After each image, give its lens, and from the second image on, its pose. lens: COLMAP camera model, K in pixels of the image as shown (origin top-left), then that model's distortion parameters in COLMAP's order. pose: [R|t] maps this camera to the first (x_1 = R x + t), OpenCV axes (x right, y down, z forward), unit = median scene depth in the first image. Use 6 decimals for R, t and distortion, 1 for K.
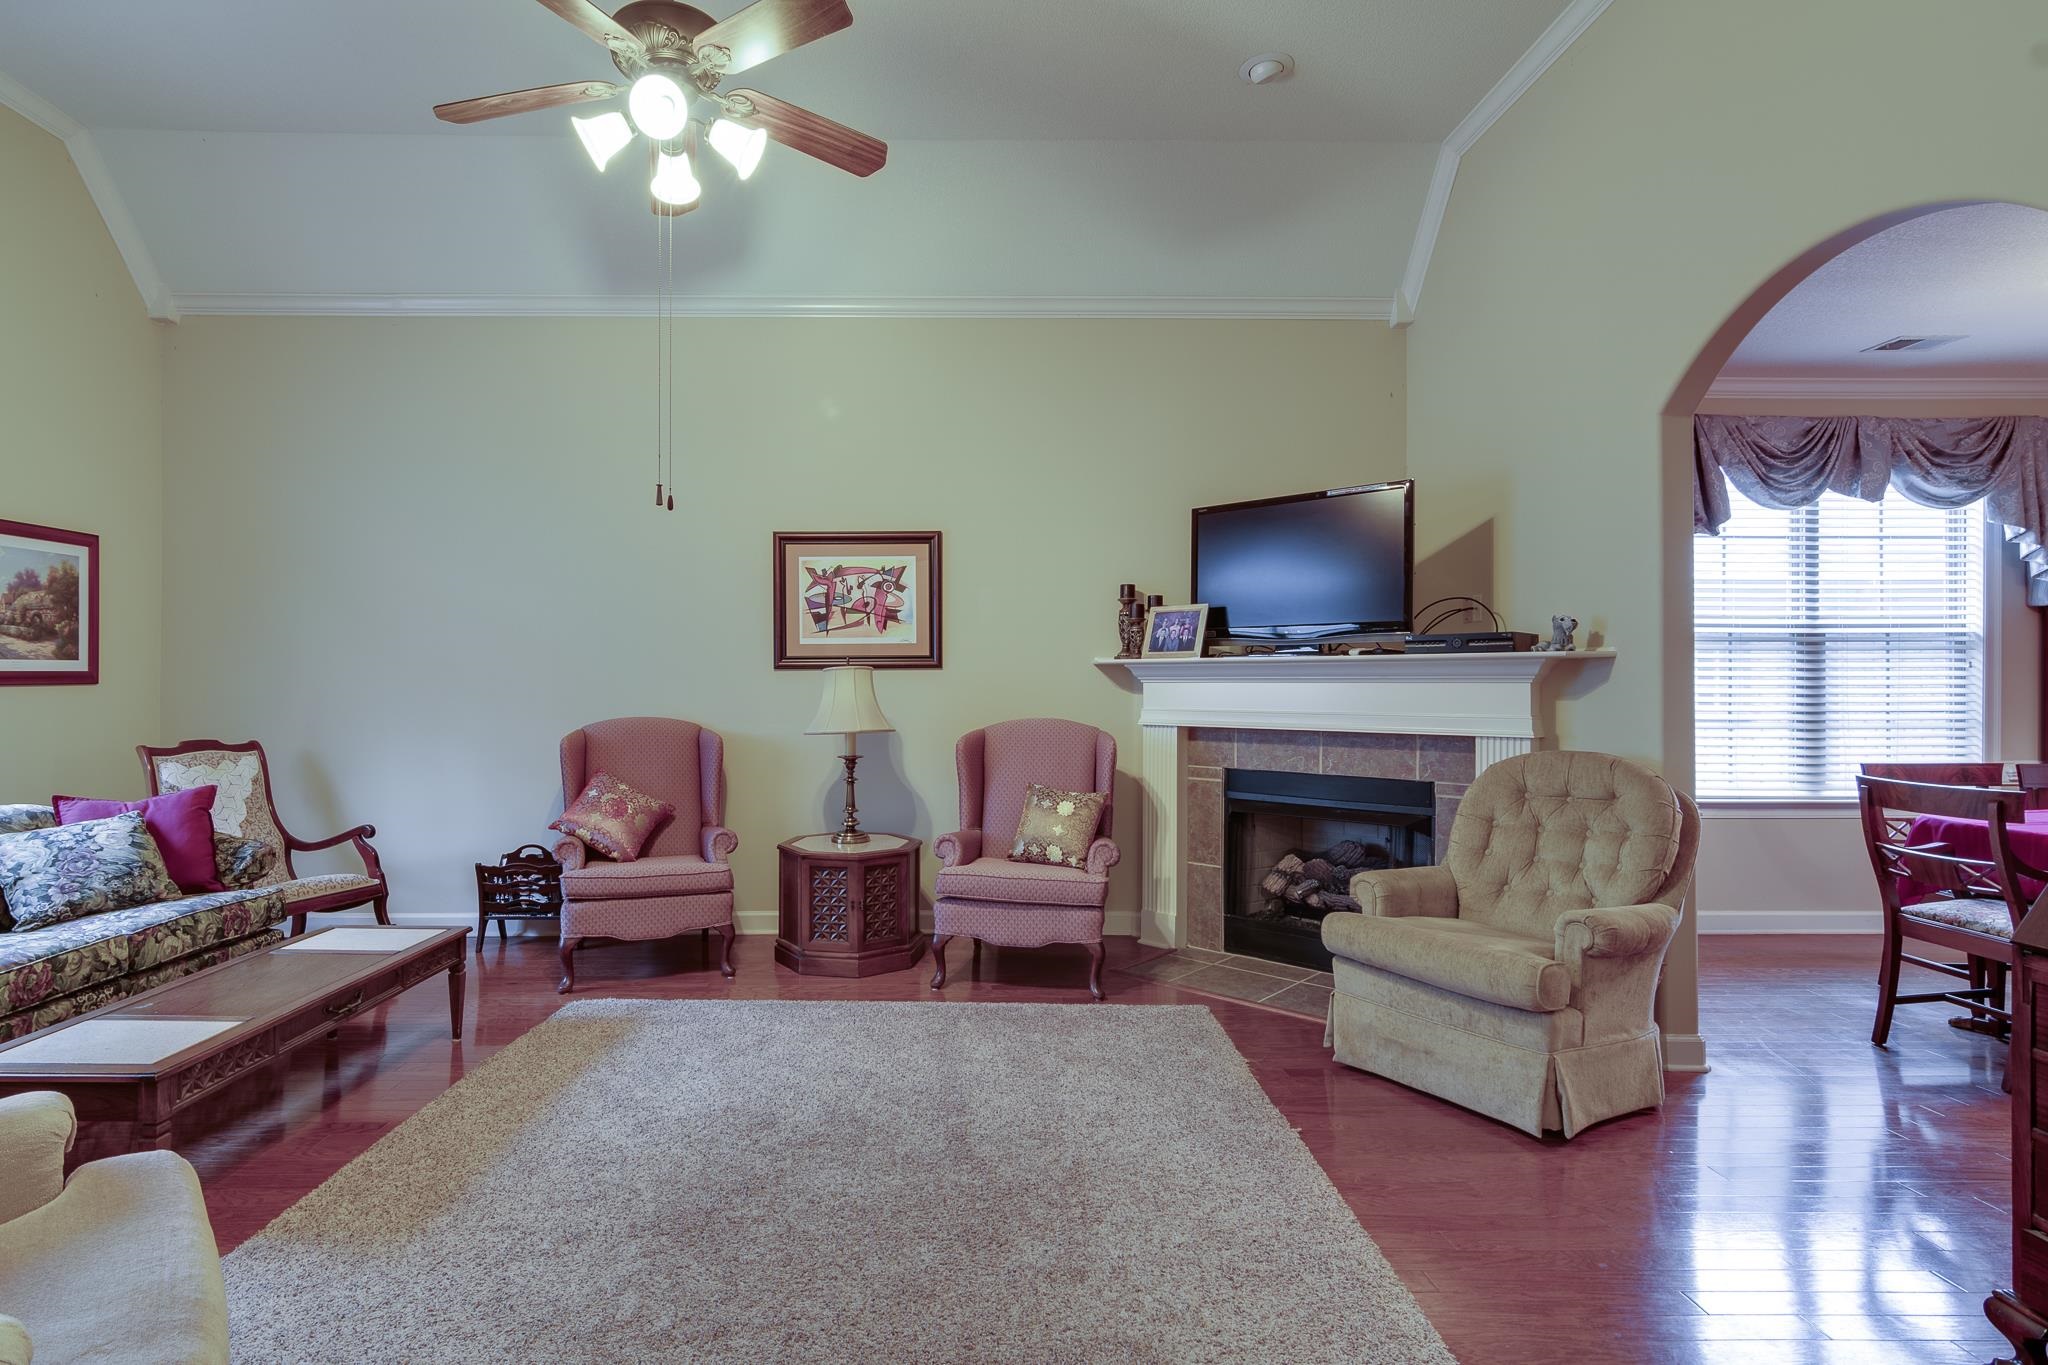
lens RADIAL K [[1012.9, 0, 934.1], [0, 1012.9, 685.4], [0, 0, 1]] dist [-0.001244, -0.000170]
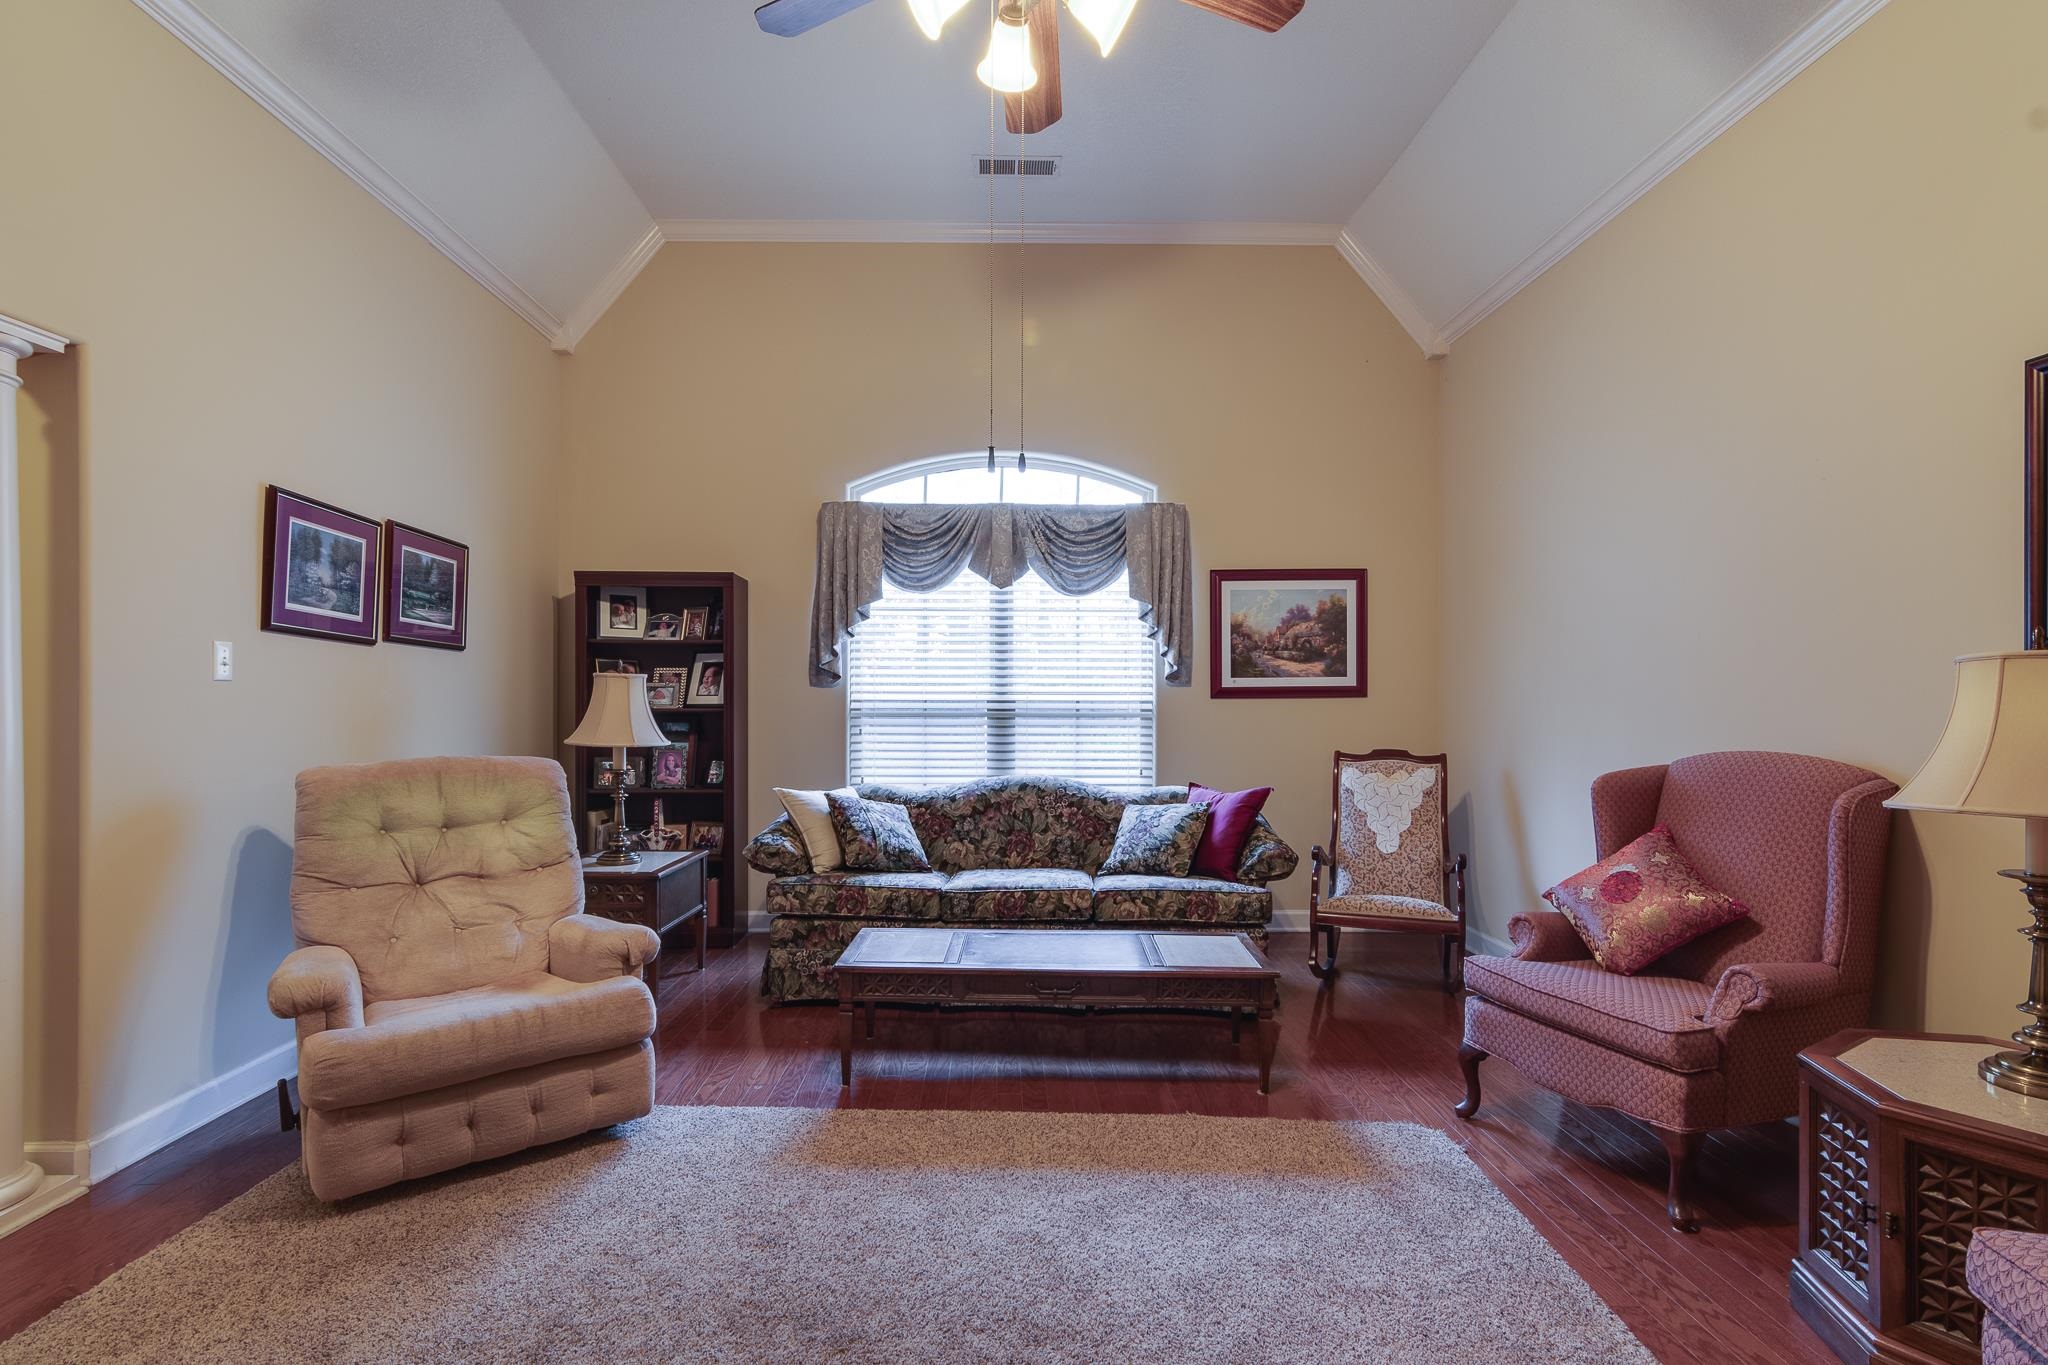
lens RADIAL K [[993.6, 0, 1027.5], [0, 993.6, 703.5], [0, 0, 1]] dist [-0.000773, 0.003234]
pose [[0.015826, 0.004550, -0.999864, 0.323815], [-0.003067, 0.999985, 0.004502, 0.002443], [0.999870, 0.002995, 0.015840, 0.629661]]
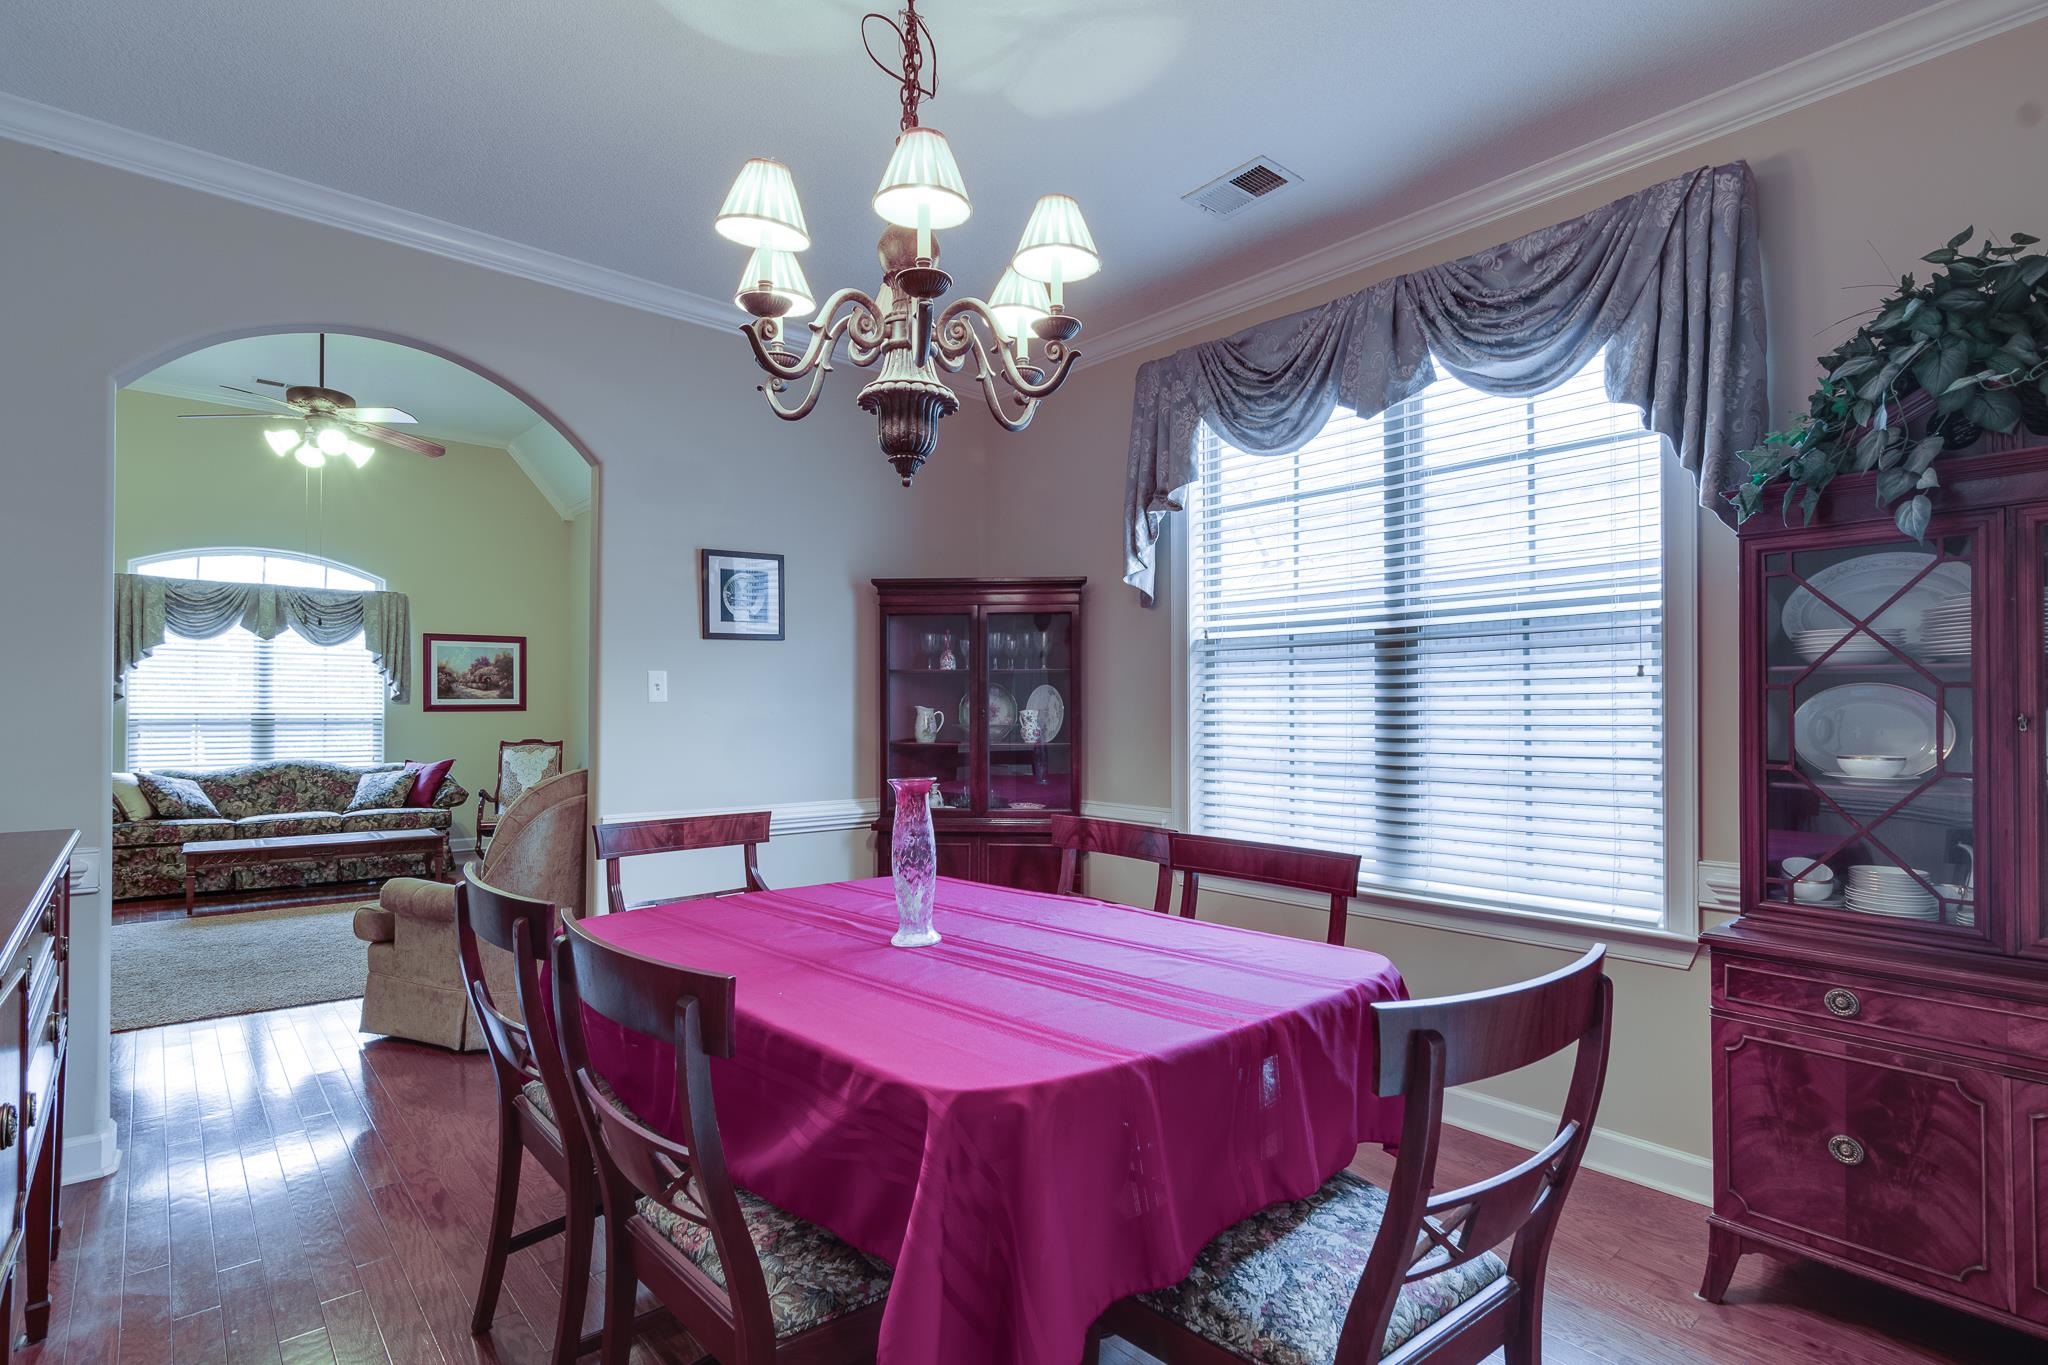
lens RADIAL K [[1009.9, 0, 1017.3], [0, 1009.9, 703.1], [0, 0, 1]] dist [-0.003505, 0.000625]
pose [[0.639953, -0.006429, -0.768387, 1.428330], [-0.001176, 0.999956, -0.009346, 0.001647], [0.768413, 0.006885, 0.639917, 0.493242]]
